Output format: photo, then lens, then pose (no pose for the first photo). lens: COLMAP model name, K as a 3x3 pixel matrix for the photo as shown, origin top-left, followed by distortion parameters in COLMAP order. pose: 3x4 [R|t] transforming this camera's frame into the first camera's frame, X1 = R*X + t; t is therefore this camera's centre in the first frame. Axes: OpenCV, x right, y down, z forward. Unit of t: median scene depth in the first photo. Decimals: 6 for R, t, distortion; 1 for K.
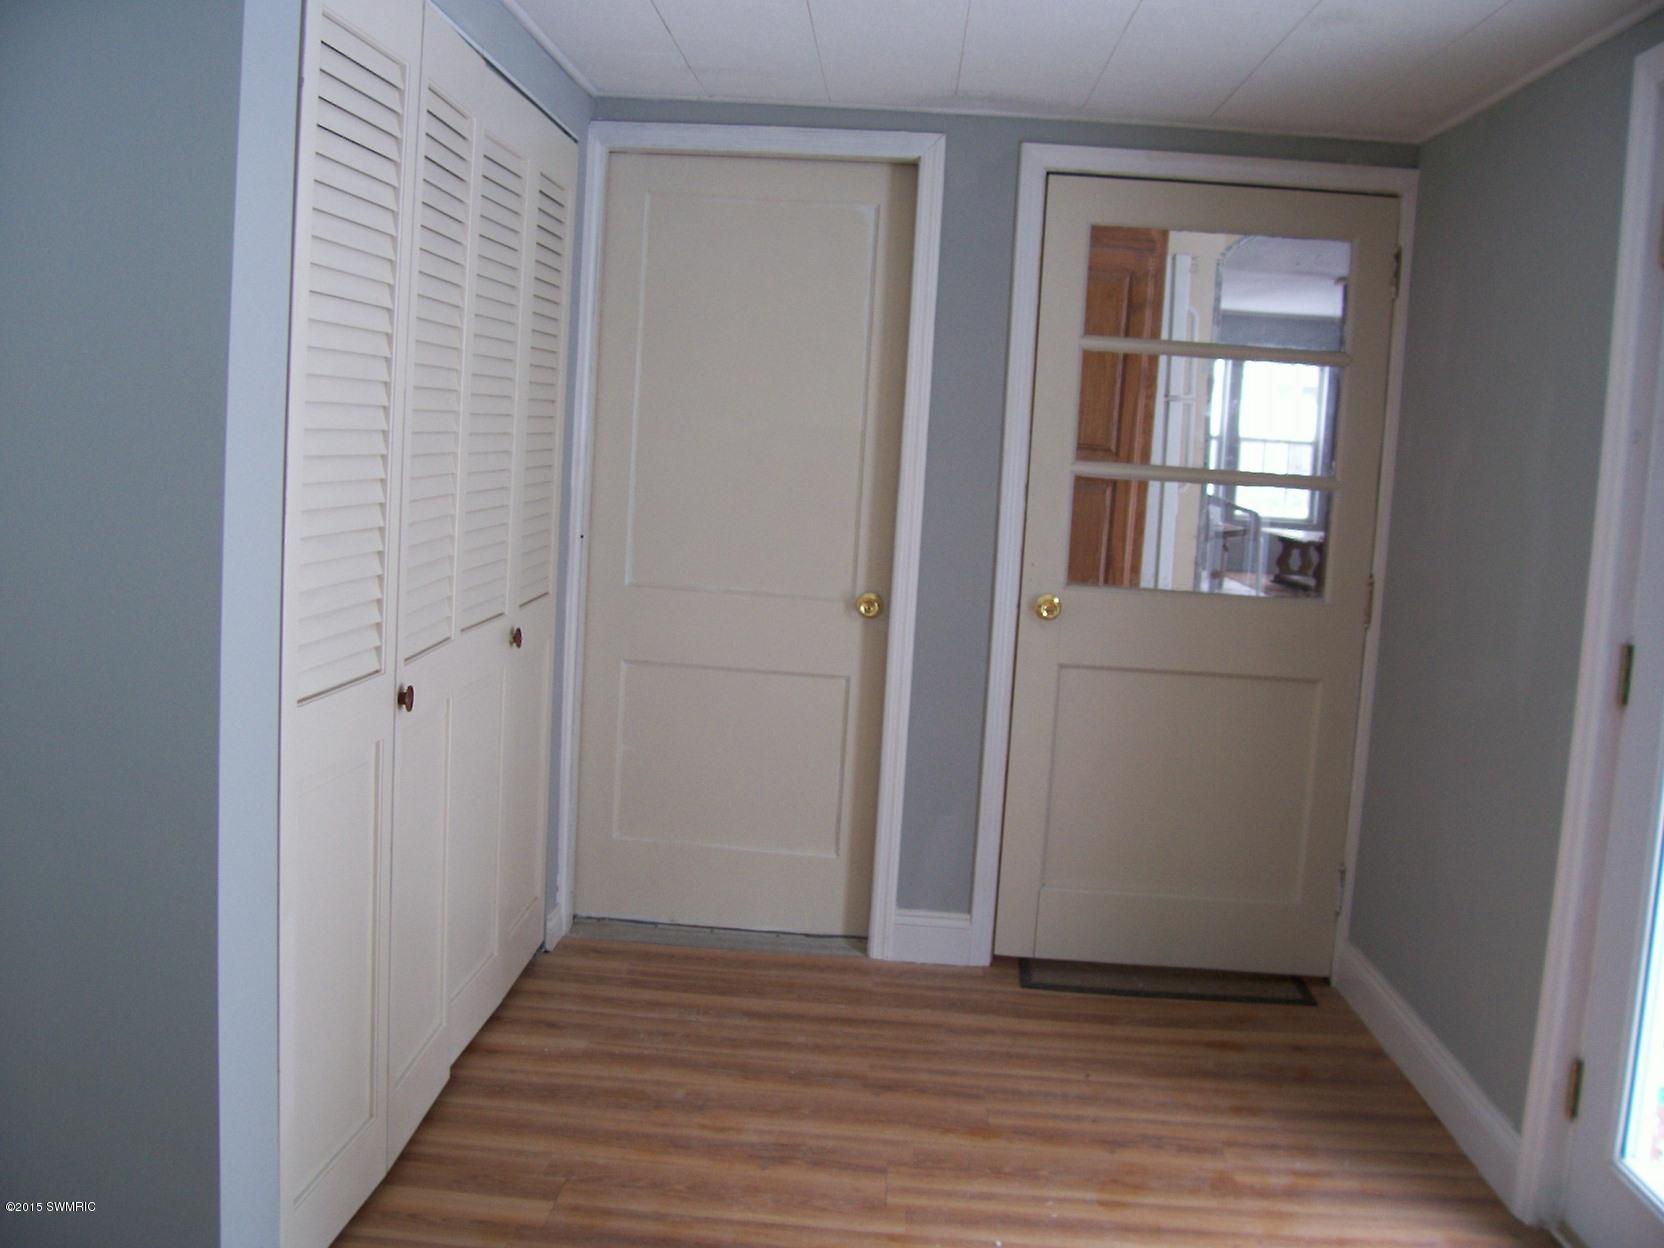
lens RADIAL K [[1661.7, 0, 818.1], [0, 1661.7, 622.8], [0, 0, 1]] dist [-0.170591, 0.162532]
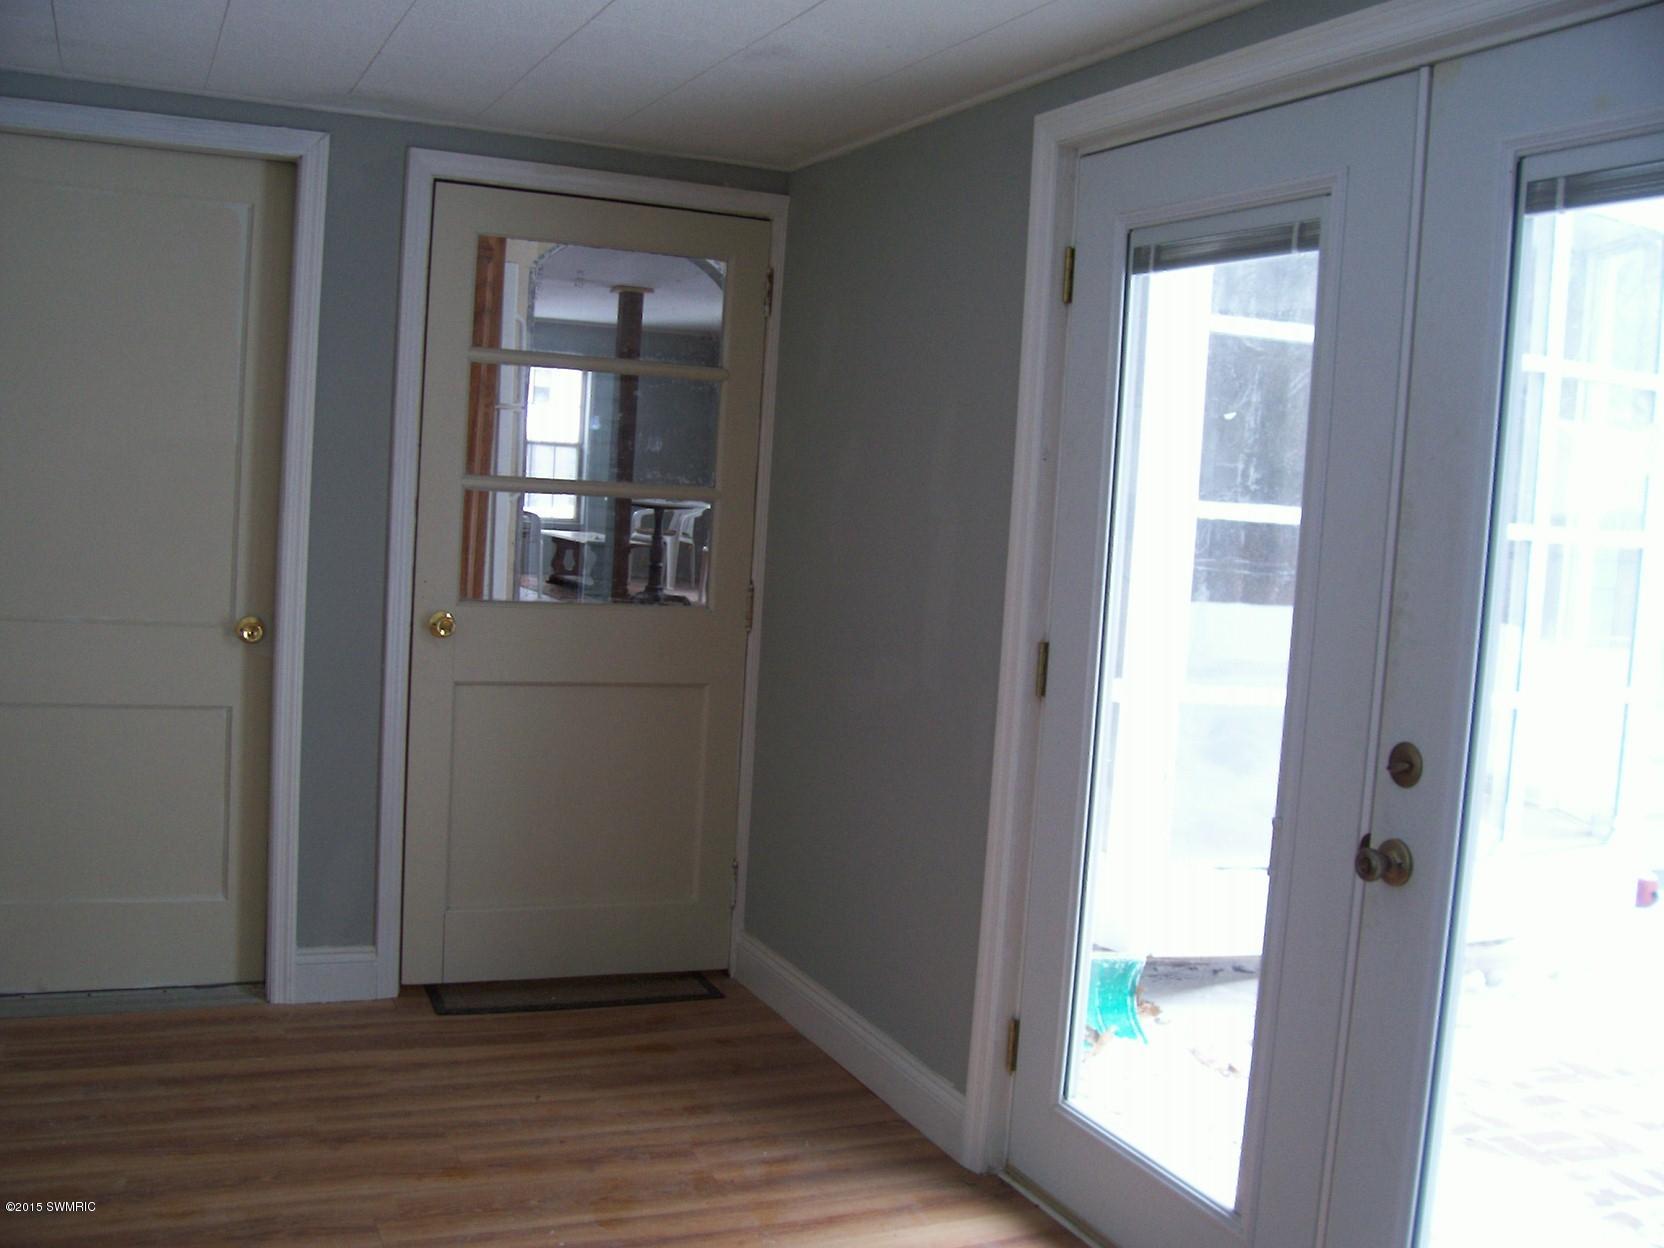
lens RADIAL K [[1661.7, 0, 818.1], [0, 1661.7, 622.8], [0, 0, 1]] dist [-0.170591, 0.162532]
pose [[0.893722, -0.039804, 0.446851, -0.101632], [0.039426, 0.999171, 0.010149, -0.012087], [-0.446885, 0.008547, 0.894551, 0.031965]]
